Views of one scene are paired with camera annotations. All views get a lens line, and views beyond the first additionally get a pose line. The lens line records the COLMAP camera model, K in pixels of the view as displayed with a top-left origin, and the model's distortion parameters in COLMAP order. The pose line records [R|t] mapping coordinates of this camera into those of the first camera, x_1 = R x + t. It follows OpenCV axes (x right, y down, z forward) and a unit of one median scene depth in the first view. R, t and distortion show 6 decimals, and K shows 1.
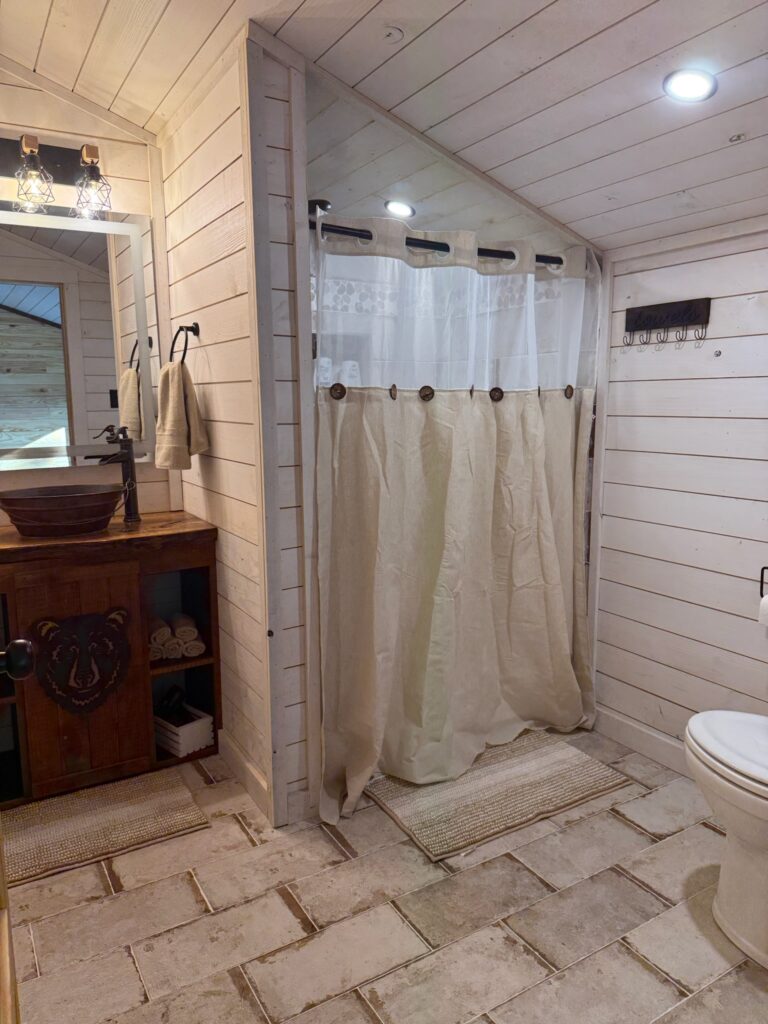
lens RADIAL K [[730.1, 0, 376.3], [0, 730.1, 509.0], [0, 0, 1]] dist [0.041060, -0.006121]
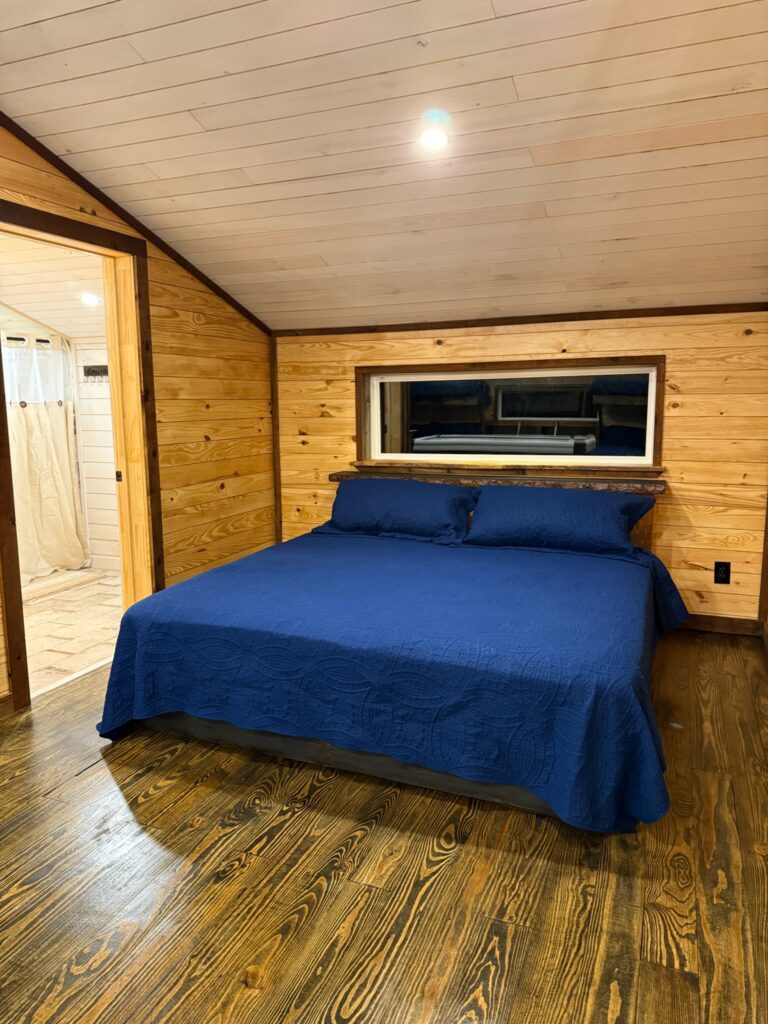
lens RADIAL K [[730.1, 0, 373.0], [0, 730.1, 514.7], [0, 0, 1]] dist [0.041060, -0.006121]
pose [[0.804008, -0.094339, 0.587087, -0.279750], [0.087444, 0.995358, 0.040190, 0.148853], [-0.588154, 0.019025, 0.808525, -1.203271]]
